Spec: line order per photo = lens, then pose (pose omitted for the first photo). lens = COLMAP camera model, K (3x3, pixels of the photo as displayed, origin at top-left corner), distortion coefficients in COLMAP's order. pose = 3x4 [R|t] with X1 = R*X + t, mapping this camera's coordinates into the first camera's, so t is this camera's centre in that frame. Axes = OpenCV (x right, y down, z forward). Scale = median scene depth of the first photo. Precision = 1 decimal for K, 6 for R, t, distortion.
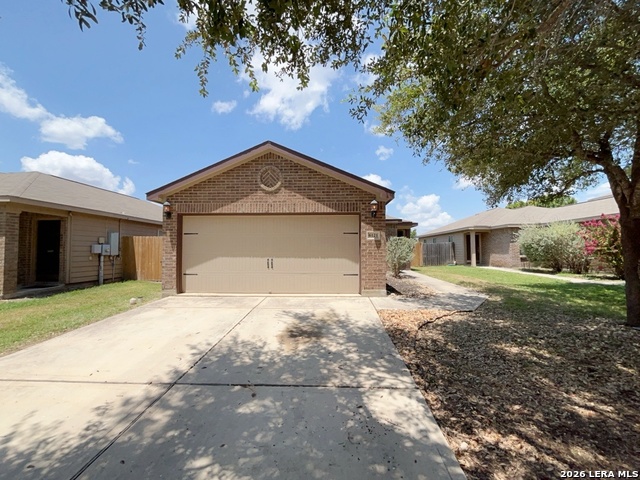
lens RADIAL K [[262.5, 0, 318.0], [0, 262.5, 241.2], [0, 0, 1]] dist [0.009124, -0.000257]
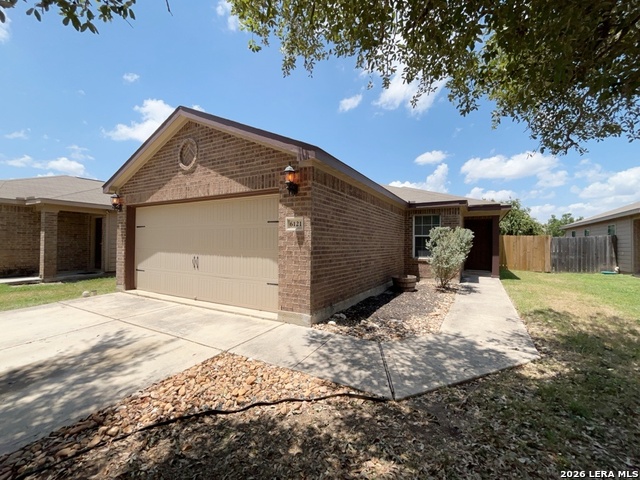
lens RADIAL K [[262.5, 0, 318.0], [0, 262.5, 241.2], [0, 0, 1]] dist [0.009124, -0.000257]
pose [[0.885672, 0.008066, -0.464241, 0.535840], [0.005666, 0.999587, 0.028177, 0.001515], [0.464276, -0.027586, 0.885261, 0.472908]]
